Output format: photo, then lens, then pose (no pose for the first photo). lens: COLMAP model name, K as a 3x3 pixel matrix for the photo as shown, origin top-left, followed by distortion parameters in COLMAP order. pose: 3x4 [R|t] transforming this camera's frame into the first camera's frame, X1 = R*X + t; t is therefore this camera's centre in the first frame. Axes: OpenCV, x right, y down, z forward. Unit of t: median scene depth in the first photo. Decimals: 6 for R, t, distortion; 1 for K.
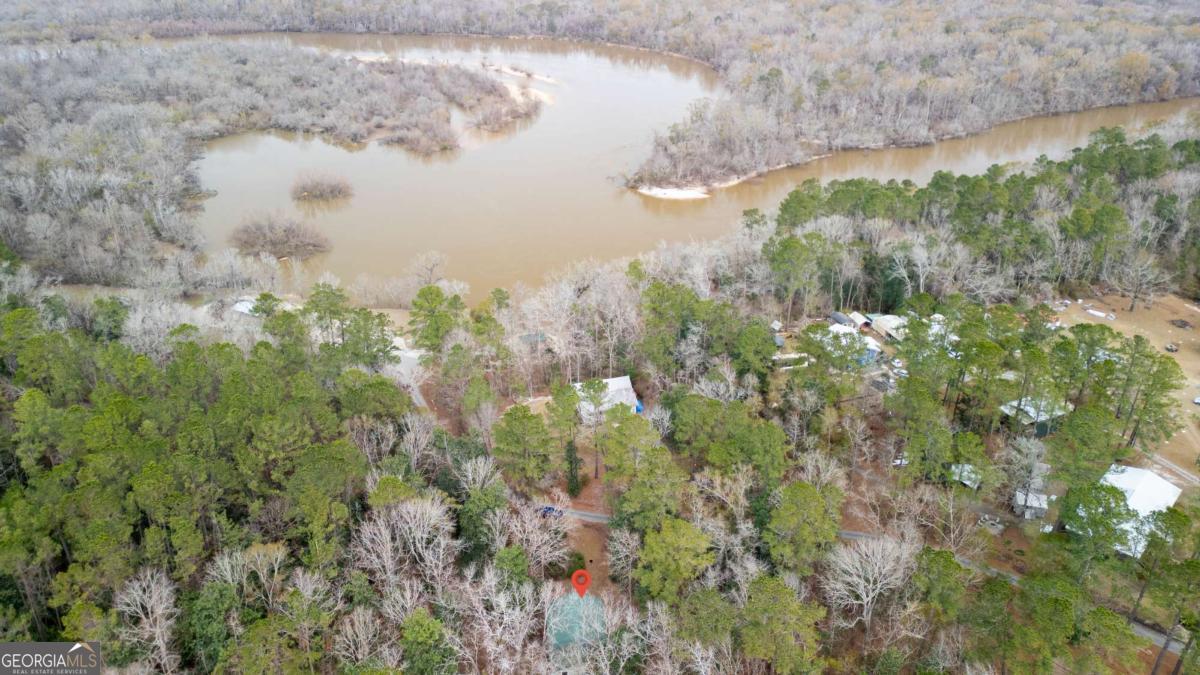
lens RADIAL K [[837.7, 0, 600.0], [0, 837.7, 337.5], [0, 0, 1]] dist [0.109553, -0.123192]
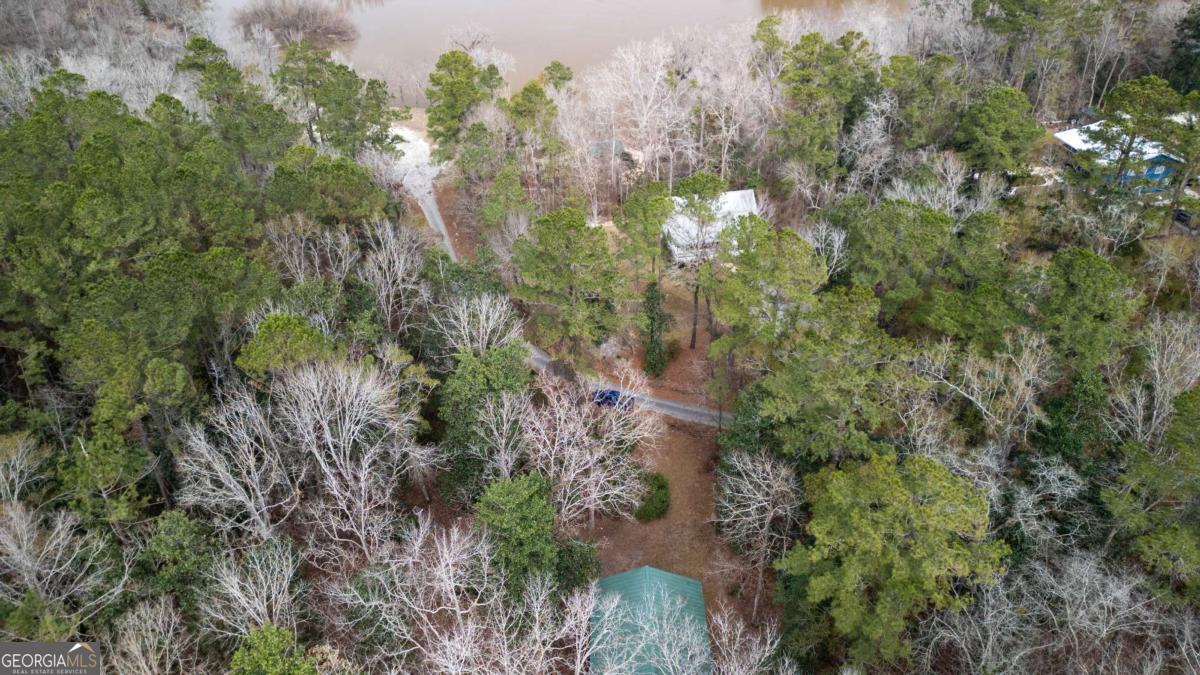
lens RADIAL K [[837.7, 0, 600.0], [0, 837.7, 337.5], [0, 0, 1]] dist [0.109553, -0.123192]
pose [[0.994145, 0.058397, -0.090912, -0.017338], [-0.044100, 0.987396, 0.152003, 0.076150], [0.098643, -0.147104, 0.984190, 0.428549]]
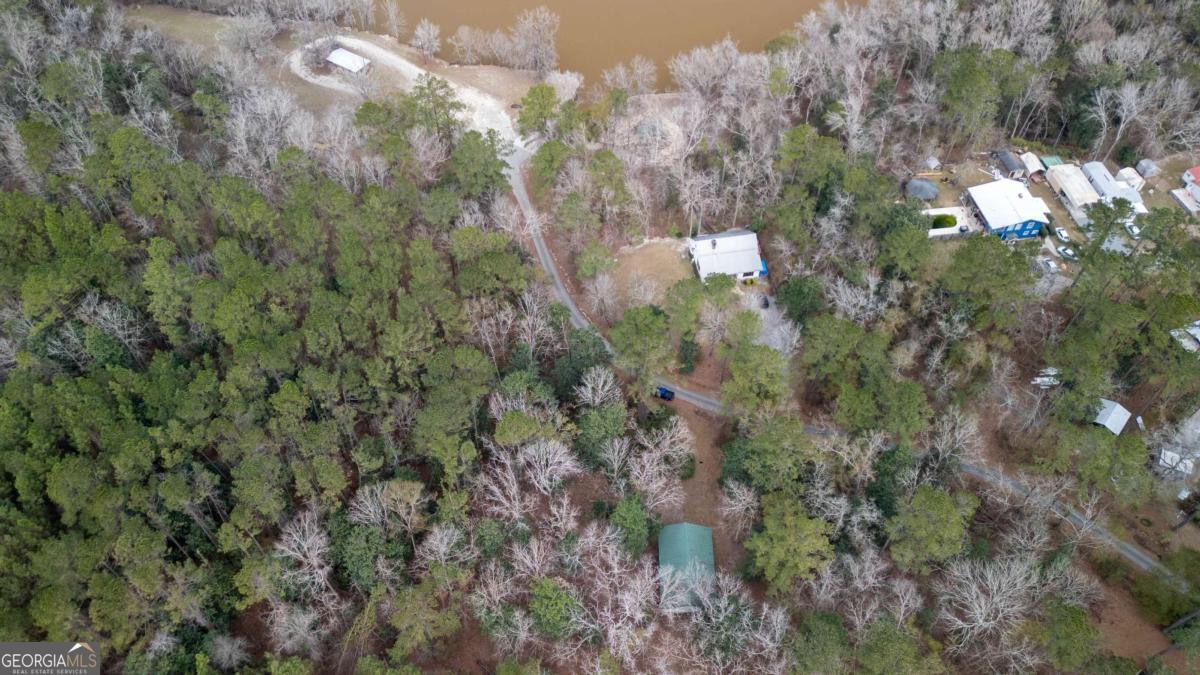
lens RADIAL K [[837.7, 0, 600.0], [0, 837.7, 337.5], [0, 0, 1]] dist [0.109553, -0.123192]
pose [[0.992534, 0.092237, -0.079805, -0.060428], [-0.049590, 0.902955, 0.426864, -0.281940], [0.111433, -0.419720, 0.900788, 0.118430]]
